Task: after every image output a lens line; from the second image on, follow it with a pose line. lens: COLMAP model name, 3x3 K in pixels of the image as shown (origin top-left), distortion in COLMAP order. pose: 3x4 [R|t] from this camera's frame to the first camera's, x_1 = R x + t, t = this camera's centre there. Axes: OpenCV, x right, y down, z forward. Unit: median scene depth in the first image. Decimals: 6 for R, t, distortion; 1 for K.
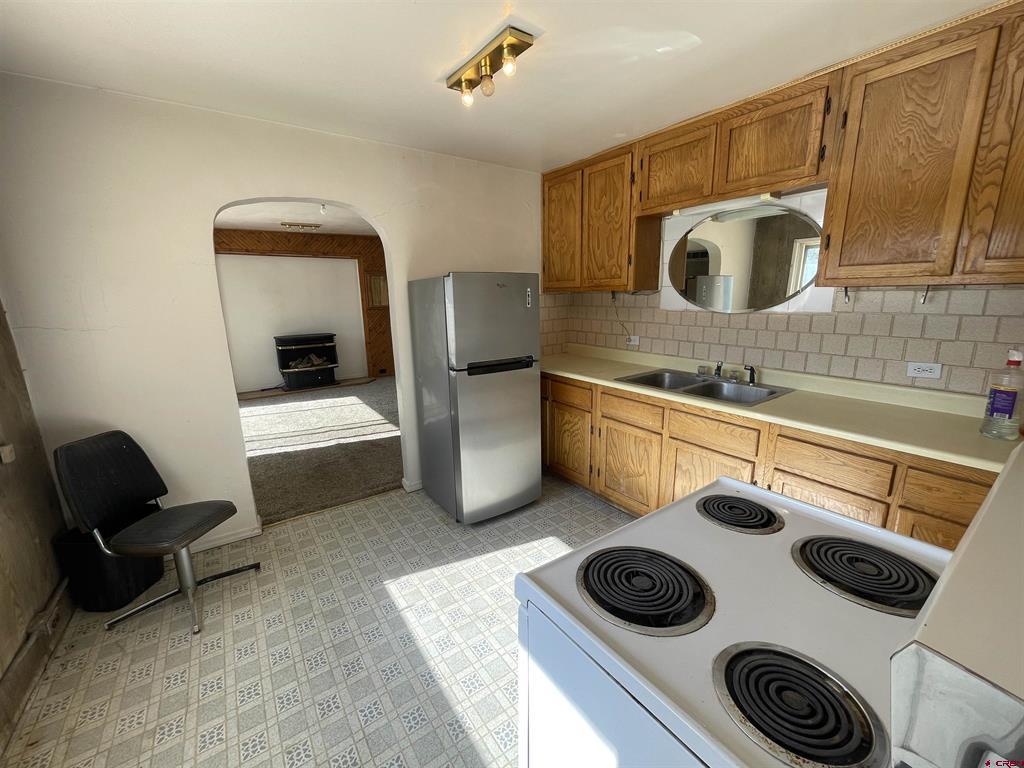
lens RADIAL K [[413.0, 0, 509.5], [0, 413.0, 384.8], [0, 0, 1]] dist [-0.000601, -0.000468]
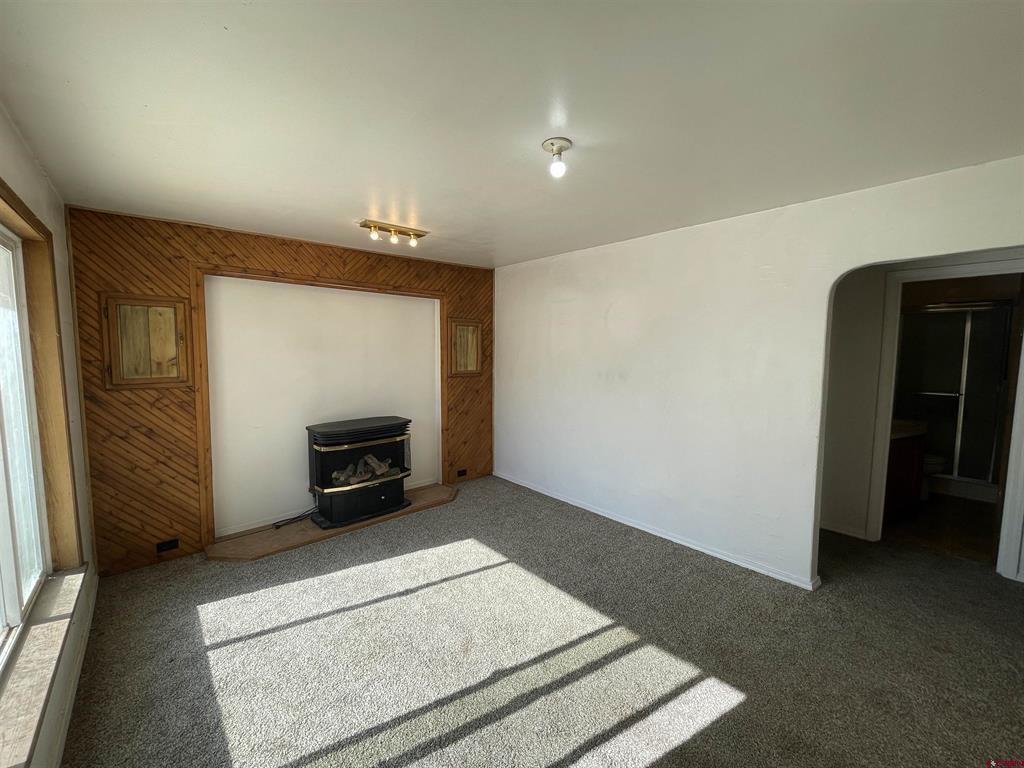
lens RADIAL K [[413.0, 0, 511.2], [0, 413.0, 383.3], [0, 0, 1]] dist [-0.000601, -0.000468]
pose [[0.991671, 0.009320, 0.128457, -0.492066], [0.008370, 0.990607, -0.136483, -0.128285], [-0.128522, 0.136422, 0.982279, 0.549834]]
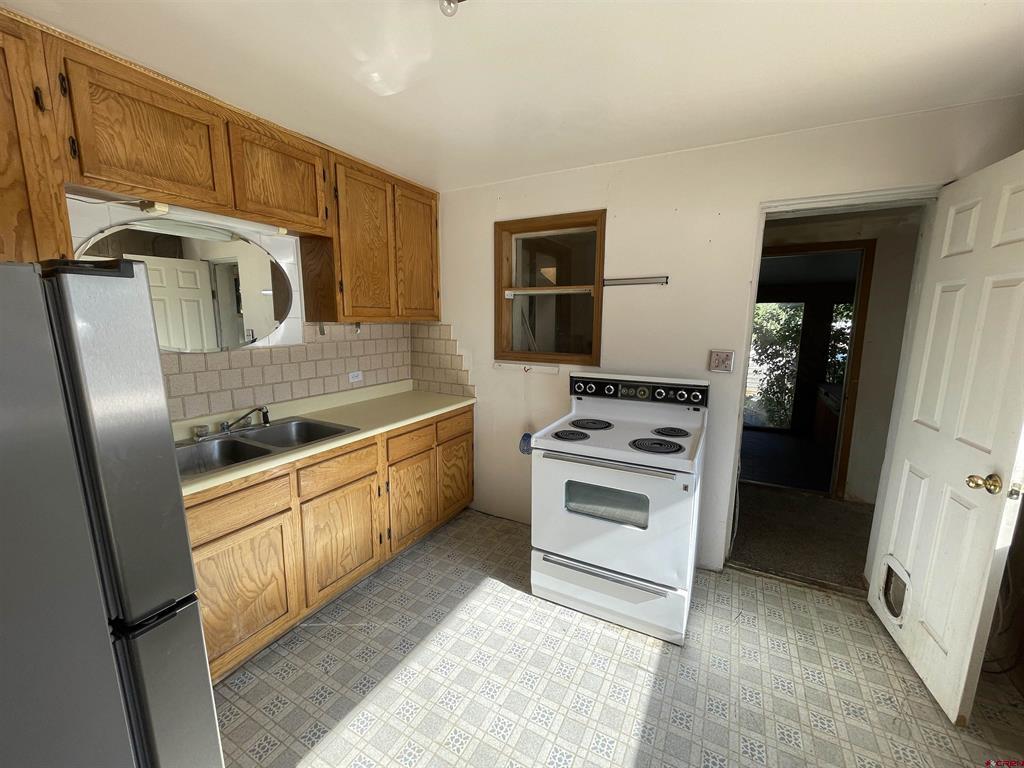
lens RADIAL K [[413.0, 0, 509.5], [0, 413.0, 385.8], [0, 0, 1]] dist [-0.000601, -0.000468]
pose [[-0.447492, -0.135574, 0.883952, -0.240539], [0.193991, 0.950190, 0.243939, -0.106204], [-0.872994, 0.280640, -0.398902, 0.452178]]
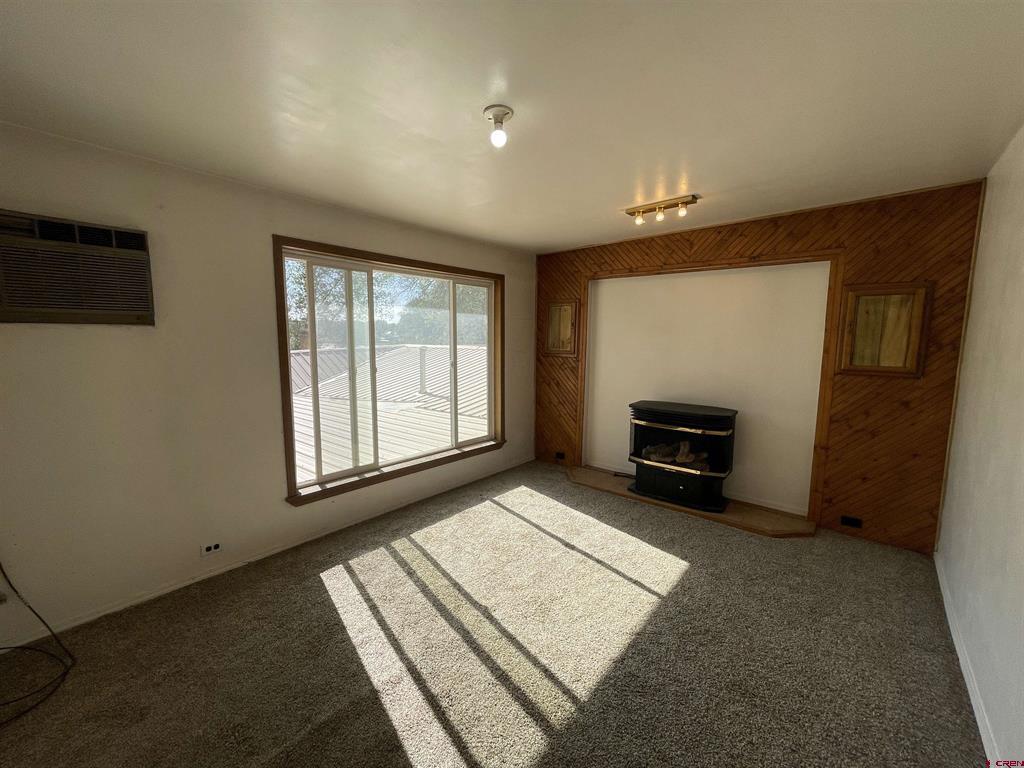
lens RADIAL K [[413.0, 0, 510.7], [0, 413.0, 383.5], [0, 0, 1]] dist [-0.000601, -0.000468]
pose [[0.247898, 0.130404, -0.959969, -0.019085], [-0.221028, 0.972378, 0.075013, -0.193090], [0.943235, 0.193585, 0.269874, 0.844294]]
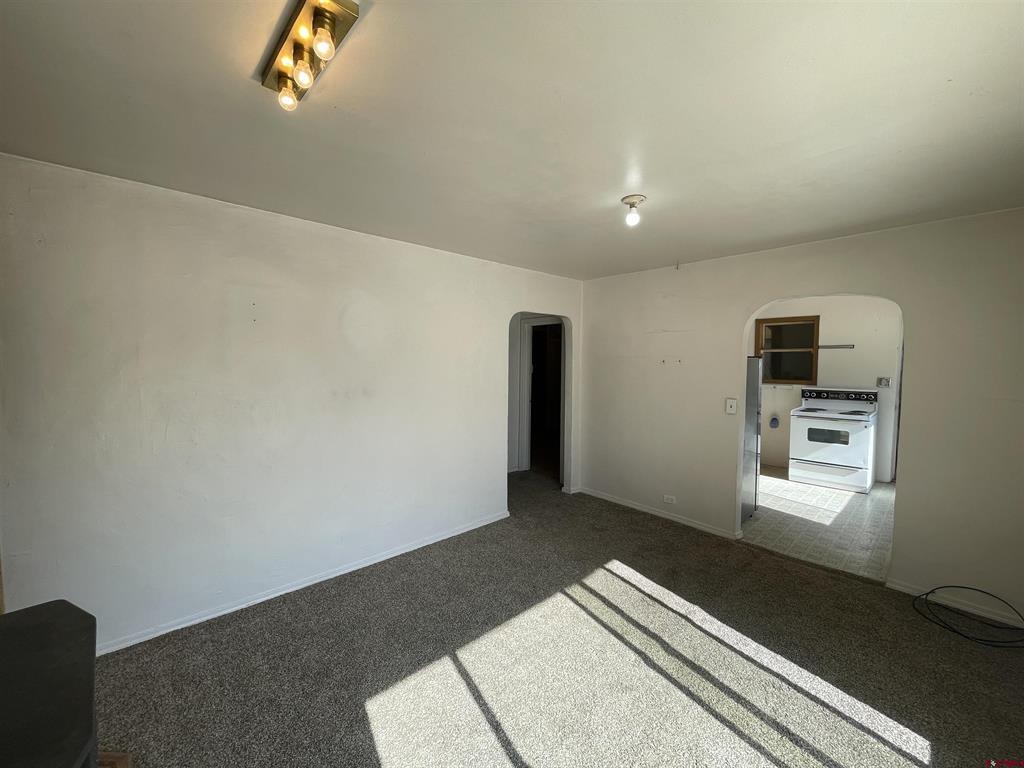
lens RADIAL K [[413.0, 0, 510.7], [0, 413.0, 386.2], [0, 0, 1]] dist [-0.000601, -0.000468]
pose [[-0.143958, -0.048195, 0.988410, -0.853208], [0.215475, 0.973321, 0.078842, -0.254702], [-0.965840, 0.224328, -0.129732, 1.127752]]
